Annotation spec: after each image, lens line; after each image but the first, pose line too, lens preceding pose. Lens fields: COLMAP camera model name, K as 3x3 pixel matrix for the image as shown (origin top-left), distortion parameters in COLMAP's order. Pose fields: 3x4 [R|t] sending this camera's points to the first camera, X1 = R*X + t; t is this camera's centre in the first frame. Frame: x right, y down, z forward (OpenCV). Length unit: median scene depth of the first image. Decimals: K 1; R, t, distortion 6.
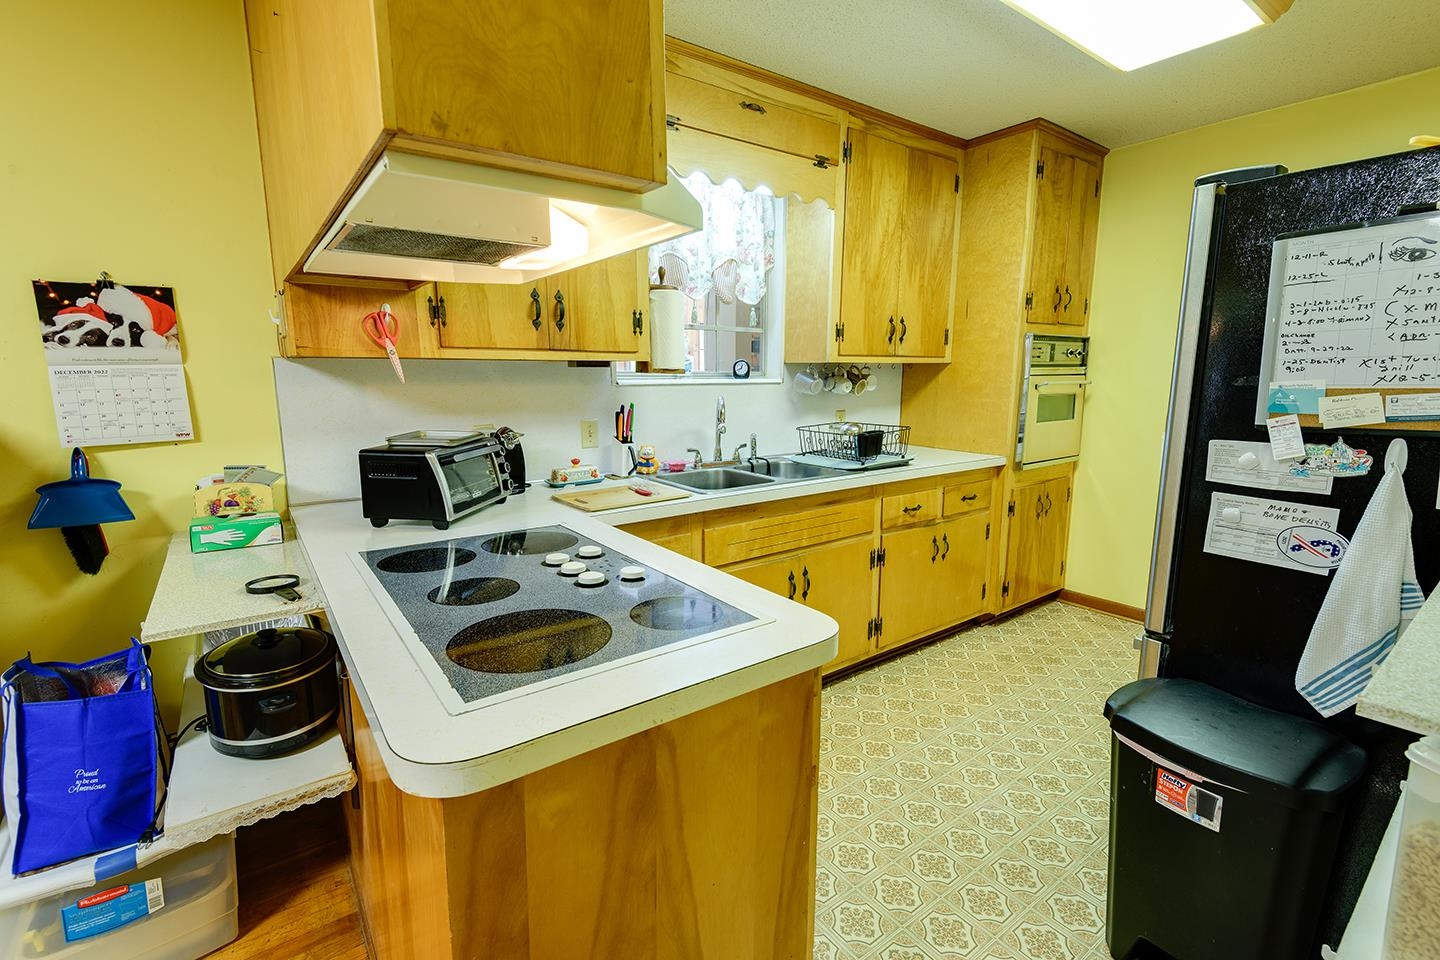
lens RADIAL K [[652.8, 0, 719.9], [0, 652.8, 482.9], [0, 0, 1]] dist [0.006593, -0.003665]
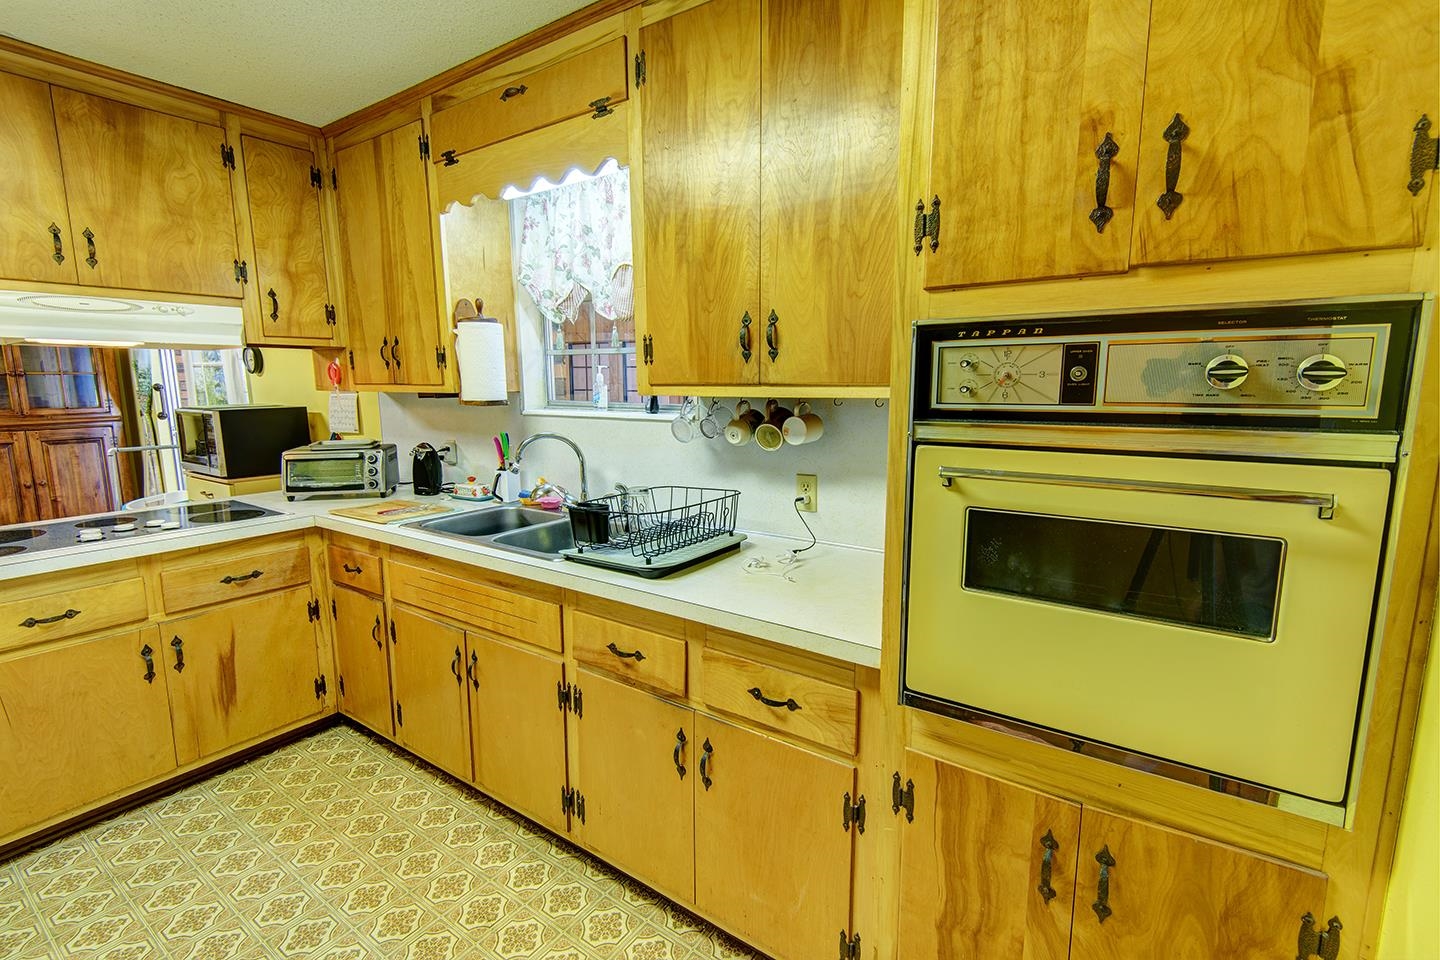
lens RADIAL K [[652.8, 0, 719.7], [0, 652.8, 475.1], [0, 0, 1]] dist [0.006593, -0.003665]
pose [[0.322962, 0.142323, -0.935649, 0.894391], [-0.150262, 0.983799, 0.097781, -0.195673], [0.934407, 0.109013, 0.339116, 0.923812]]
